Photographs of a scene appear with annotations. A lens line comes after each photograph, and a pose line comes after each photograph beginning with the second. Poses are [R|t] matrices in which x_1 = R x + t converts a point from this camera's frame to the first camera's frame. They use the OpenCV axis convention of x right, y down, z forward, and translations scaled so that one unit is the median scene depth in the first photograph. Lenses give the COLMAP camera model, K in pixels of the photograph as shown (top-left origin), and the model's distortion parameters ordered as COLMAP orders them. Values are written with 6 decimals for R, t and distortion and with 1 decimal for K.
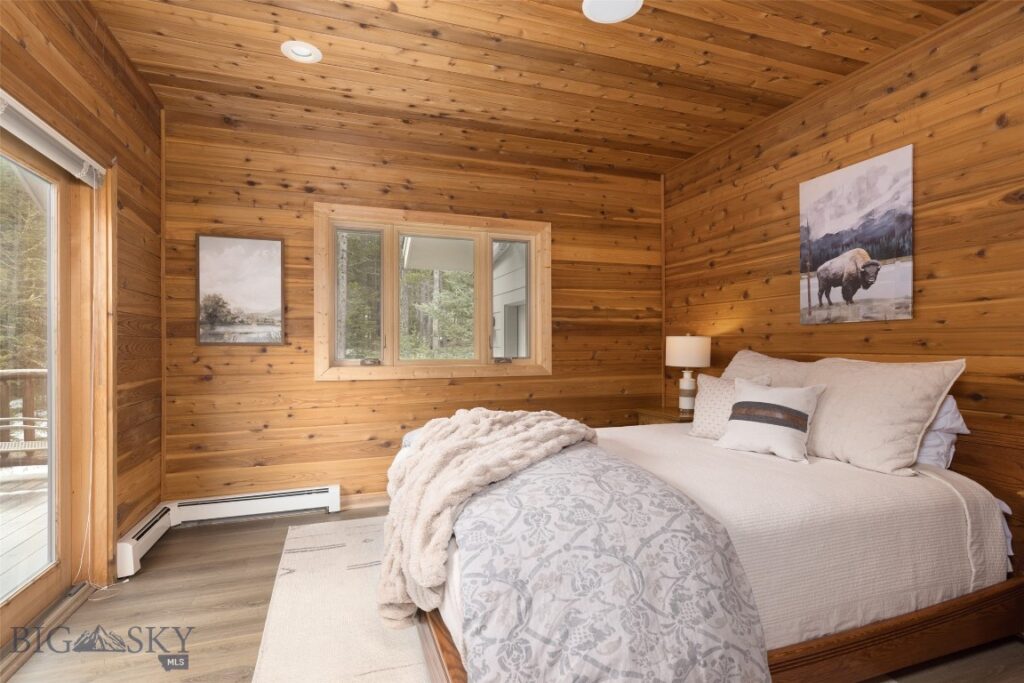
lens RADIAL K [[496.6, 0, 495.8], [0, 496.6, 340.0], [0, 0, 1]] dist [0.008001, 0.000419]
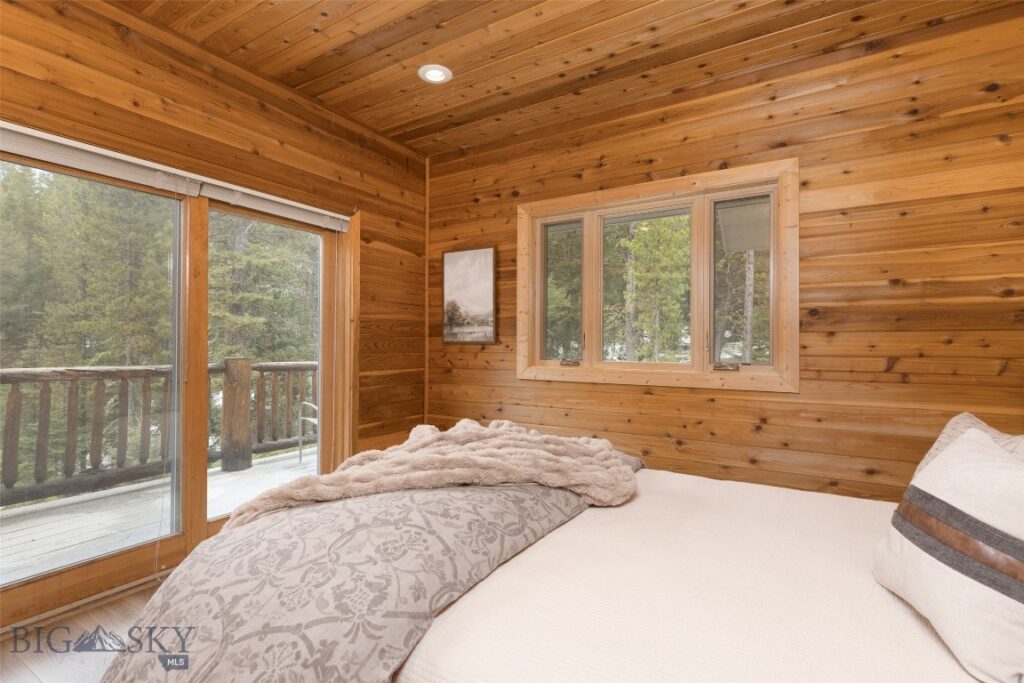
lens RADIAL K [[496.6, 0, 495.8], [0, 496.6, 340.0], [0, 0, 1]] dist [0.008001, 0.000419]
pose [[0.637213, 0.000623, -0.770688, 0.416072], [0.002070, 0.999995, 0.002519, -0.000183], [0.770685, -0.003200, 0.637208, 0.322200]]
